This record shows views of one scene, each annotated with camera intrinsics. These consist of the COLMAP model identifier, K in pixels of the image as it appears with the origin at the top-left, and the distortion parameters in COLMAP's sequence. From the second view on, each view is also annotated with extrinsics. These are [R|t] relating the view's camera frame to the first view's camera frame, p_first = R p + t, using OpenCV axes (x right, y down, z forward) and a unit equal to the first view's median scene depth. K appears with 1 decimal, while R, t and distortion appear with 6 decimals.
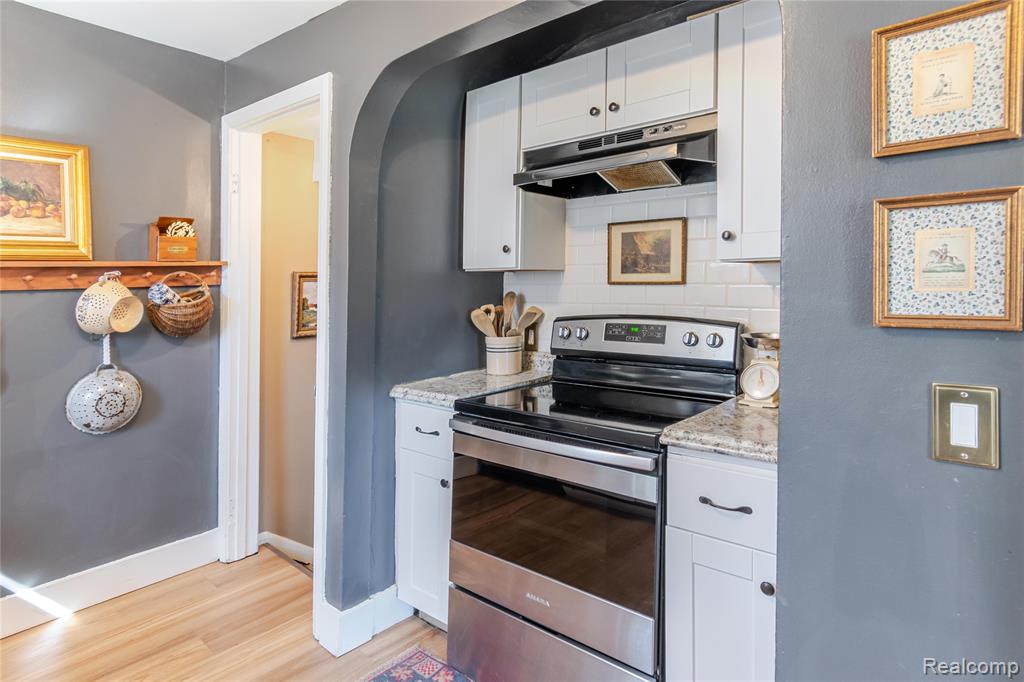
lens RADIAL K [[579.8, 0, 487.2], [0, 579.8, 264.3], [0, 0, 1]] dist [-0.002173, 0.011329]
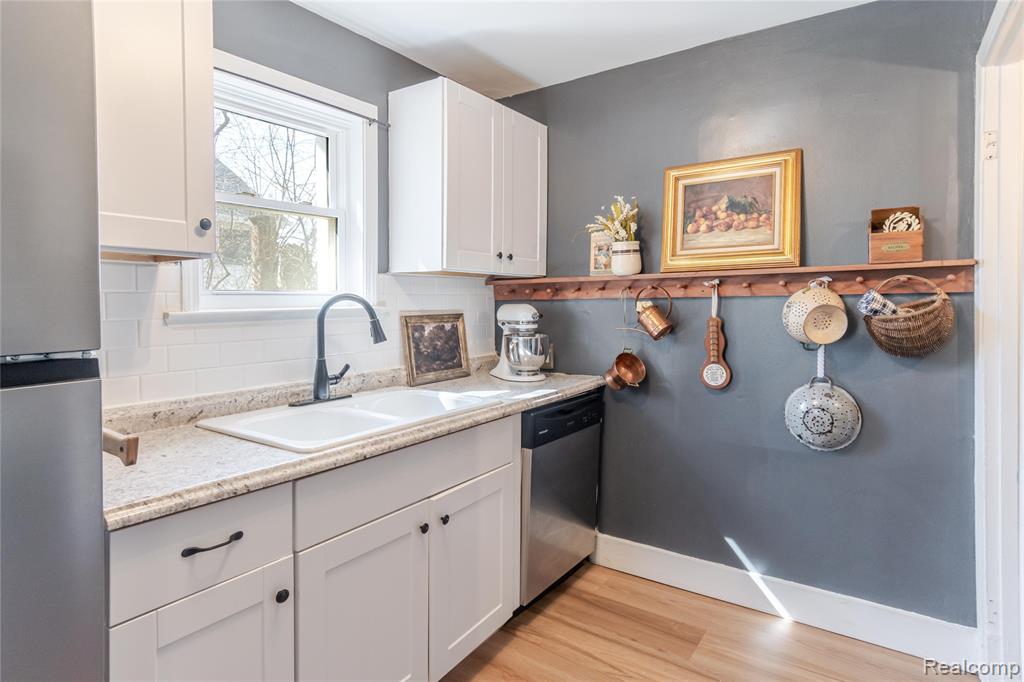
lens RADIAL K [[579.8, 0, 512.8], [0, 579.8, 309.1], [0, 0, 1]] dist [-0.002173, 0.011329]
pose [[0.138913, 0.030186, -0.989844, 0.194862], [0.033618, 0.998816, 0.035177, 0.013486], [0.989734, -0.038163, 0.137733, 0.385735]]
